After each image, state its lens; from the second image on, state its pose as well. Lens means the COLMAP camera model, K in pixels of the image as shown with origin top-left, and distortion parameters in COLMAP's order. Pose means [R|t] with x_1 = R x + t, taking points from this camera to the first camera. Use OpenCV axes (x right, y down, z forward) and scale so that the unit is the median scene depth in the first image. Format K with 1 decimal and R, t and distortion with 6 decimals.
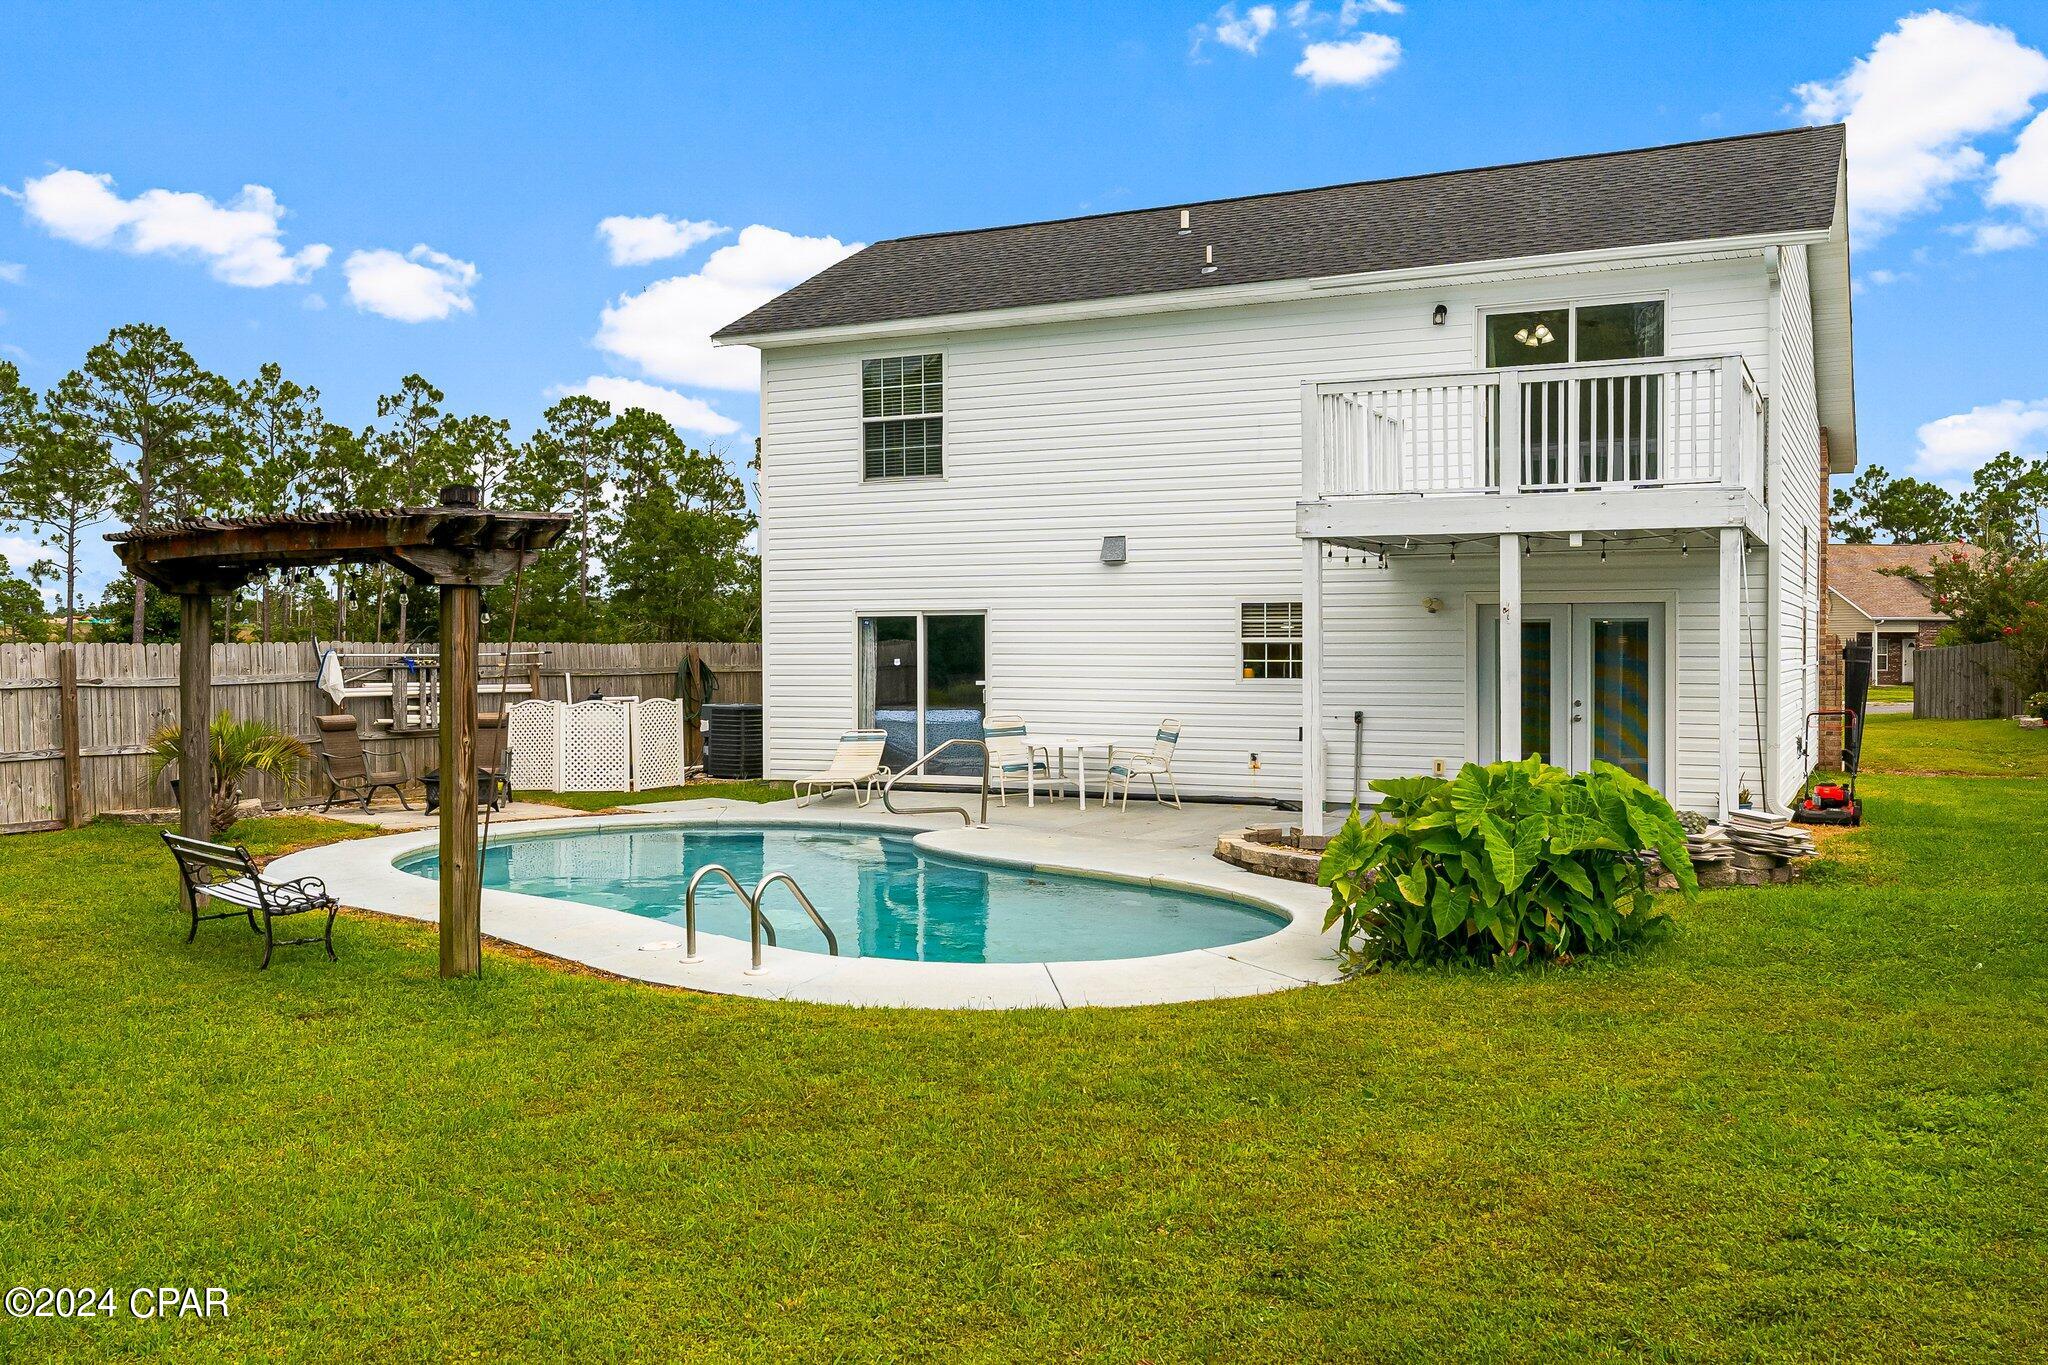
lens RADIAL K [[1725.0, 0, 1024.0], [0, 1725.0, 682.5], [0, 0, 1]] dist [-0.007806, -0.008273]
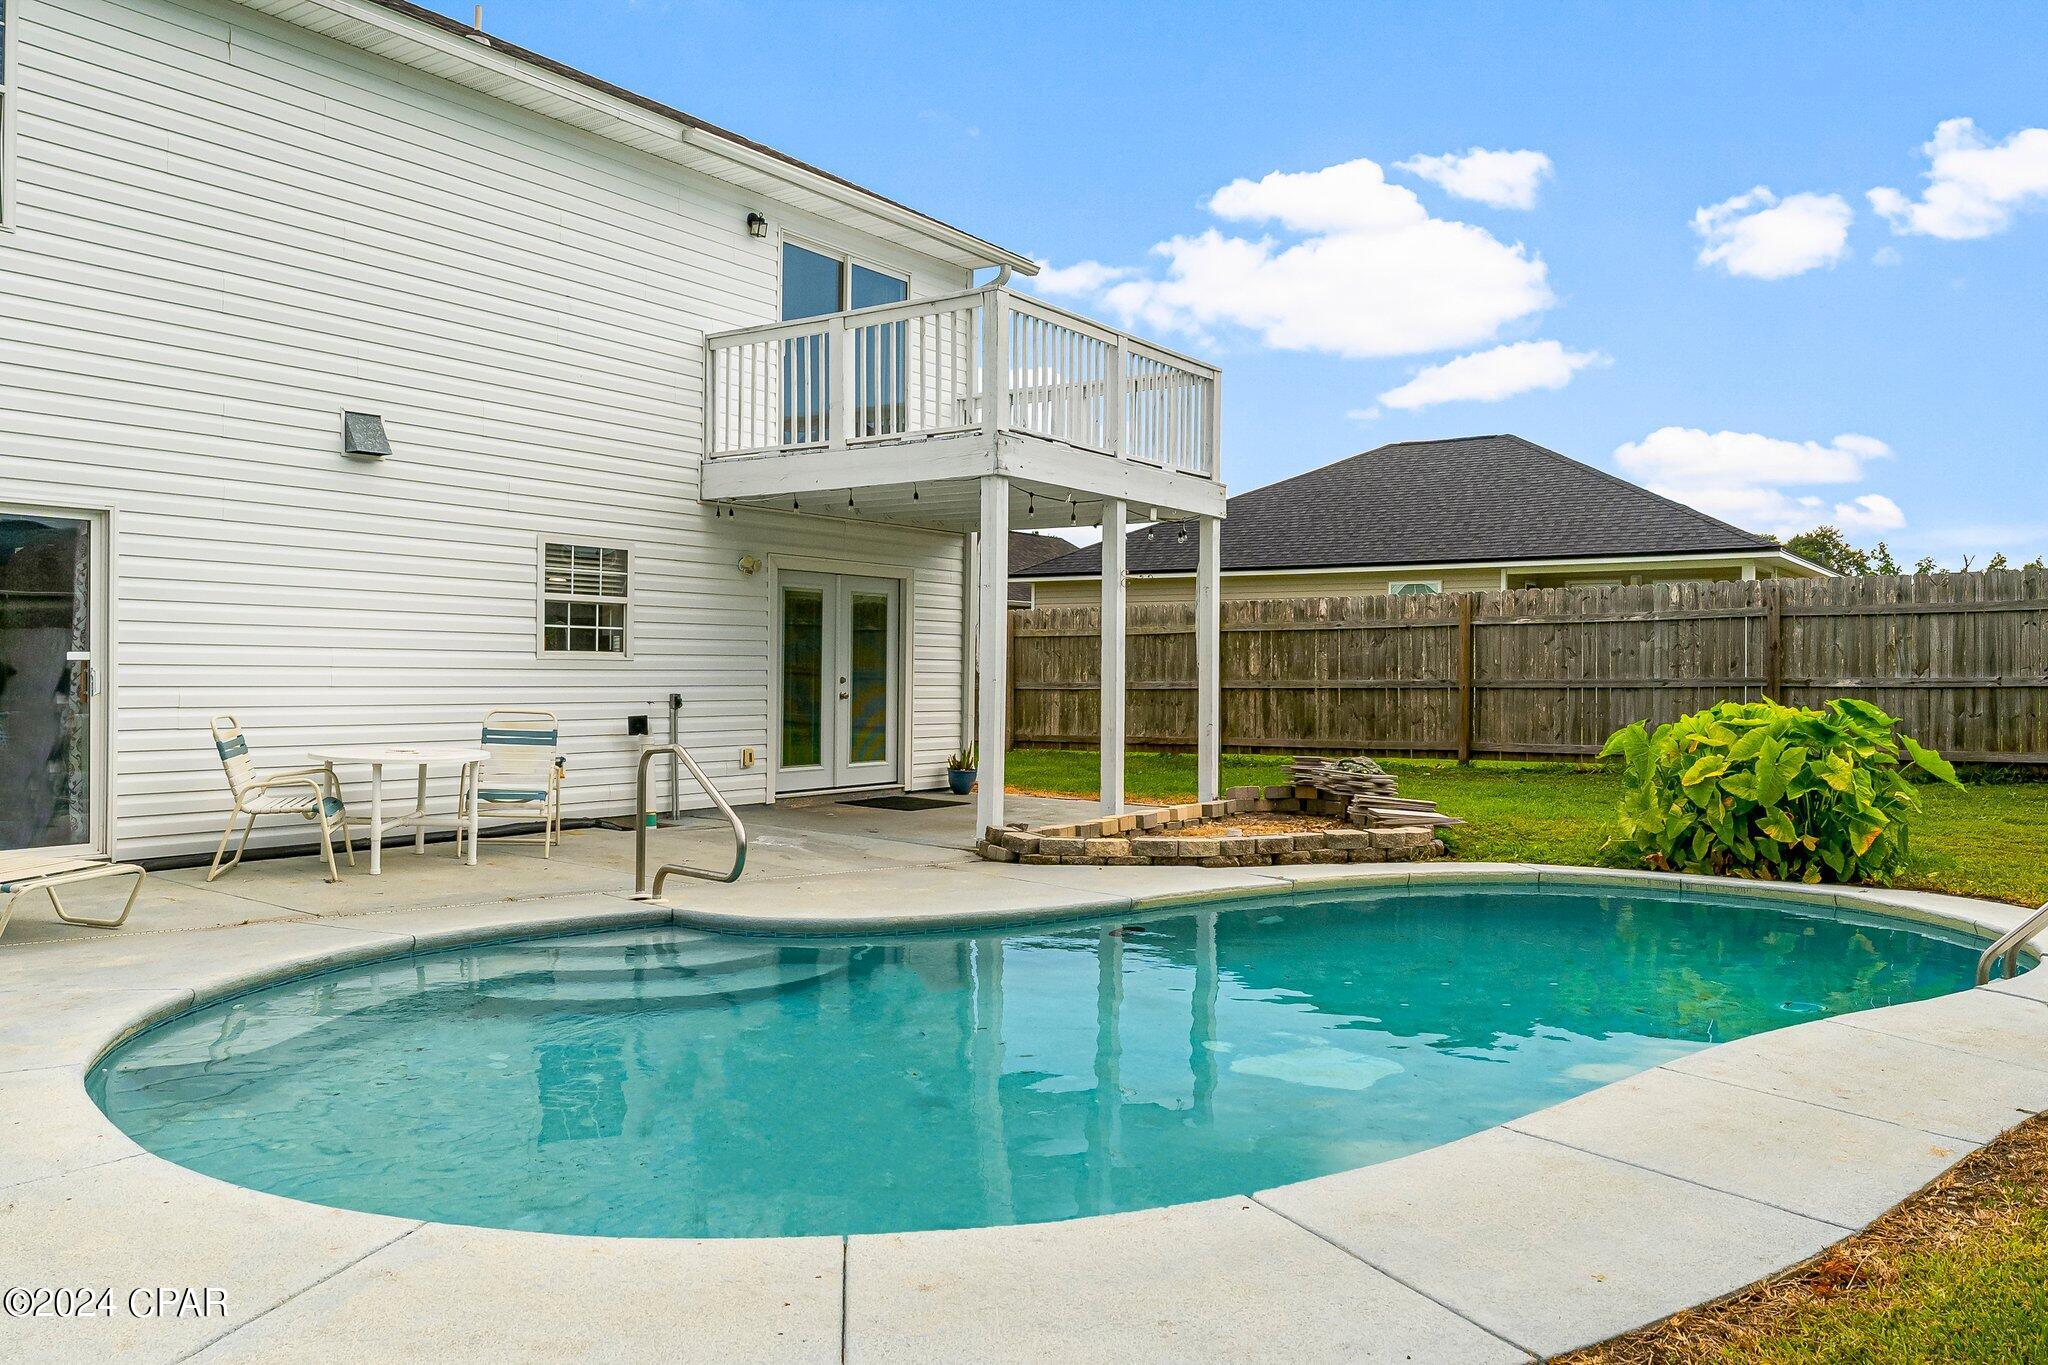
lens RADIAL K [[1534.5, 0, 1024.0], [0, 1534.5, 682.5], [0, 0, 1]] dist [0.002303, 0.000419]
pose [[0.143343, -0.005541, 0.989658, -0.426310], [0.013972, 0.999896, 0.003574, 0.010112], [-0.989574, 0.013315, 0.143406, 0.662592]]
